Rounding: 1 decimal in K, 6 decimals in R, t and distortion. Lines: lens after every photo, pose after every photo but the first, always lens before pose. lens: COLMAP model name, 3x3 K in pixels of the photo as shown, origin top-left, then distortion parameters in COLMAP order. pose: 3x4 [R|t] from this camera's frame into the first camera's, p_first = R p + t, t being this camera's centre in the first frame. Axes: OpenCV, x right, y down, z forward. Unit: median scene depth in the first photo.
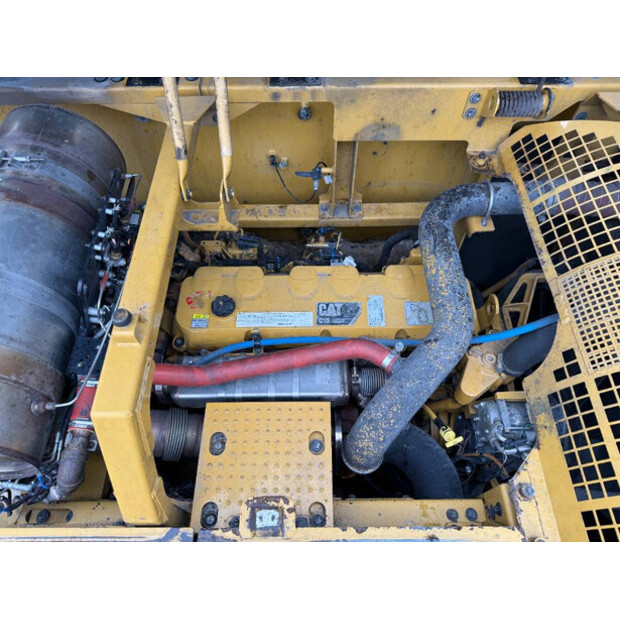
lens RADIAL K [[469.2, 0, 310.0], [0, 469.2, 310.0], [0, 0, 1]] dist [-0.000423, -0.032757]
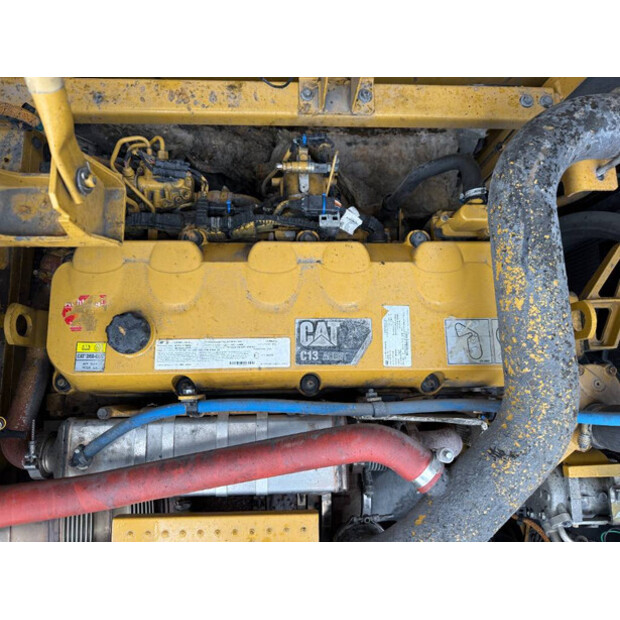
lens RADIAL K [[469.2, 0, 310.0], [0, 469.2, 310.0], [0, 0, 1]] dist [-0.000423, -0.032757]
pose [[0.997366, 0.001174, 0.072520, -0.010621], [-0.029676, 0.918956, 0.393243, -0.251543], [-0.066181, -0.394359, 0.916570, 0.474024]]
